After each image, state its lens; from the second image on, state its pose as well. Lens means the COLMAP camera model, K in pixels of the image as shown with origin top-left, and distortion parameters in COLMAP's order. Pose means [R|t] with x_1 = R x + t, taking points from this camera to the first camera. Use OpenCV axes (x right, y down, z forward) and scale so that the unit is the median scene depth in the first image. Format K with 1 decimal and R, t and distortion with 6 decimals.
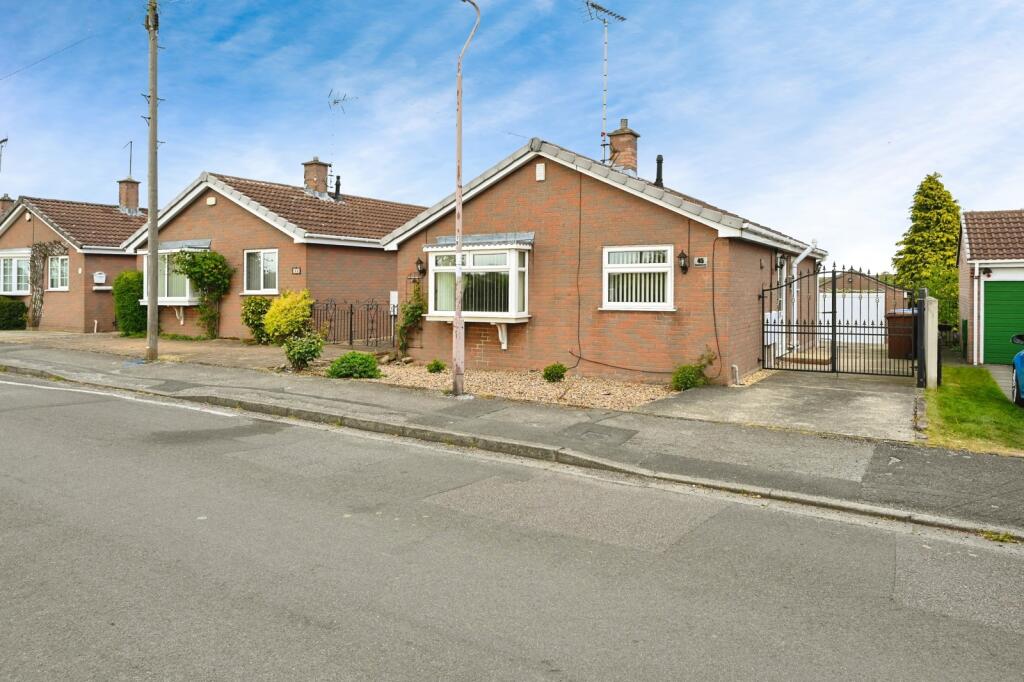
lens RADIAL K [[648.1, 0, 510.8], [0, 648.1, 292.6], [0, 0, 1]] dist [-0.034269, 0.000891]
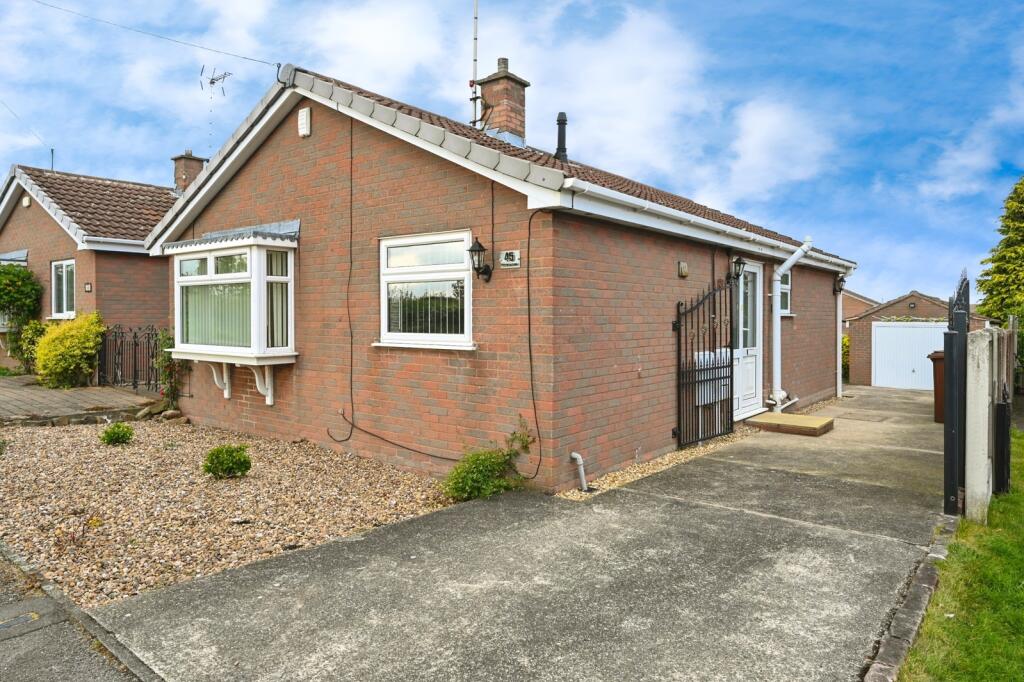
lens RADIAL K [[639.7, 0, 511.3], [0, 639.7, 314.4], [0, 0, 1]] dist [-0.021541, 0.001526]
pose [[0.993397, 0.003481, -0.114675, 0.300191], [-0.004610, 0.999944, -0.009577, 0.002864], [0.114635, 0.010043, 0.993357, 0.399839]]
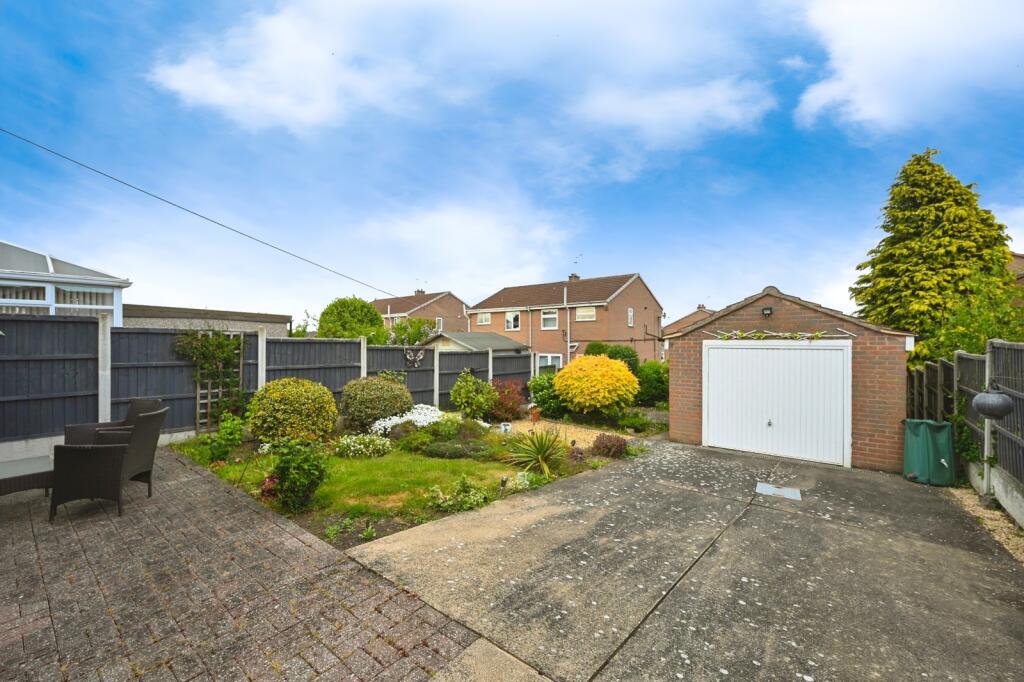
lens RADIAL K [[419.0, 0, 511.2], [0, 419.0, 340.0], [0, 0, 1]] dist [-0.009562, 0.000395]
pose [[0.992553, -0.003705, -0.121758, 0.876080], [0.003526, 0.999992, -0.001690, 0.001362], [0.121763, 0.001248, 0.992558, 1.557735]]
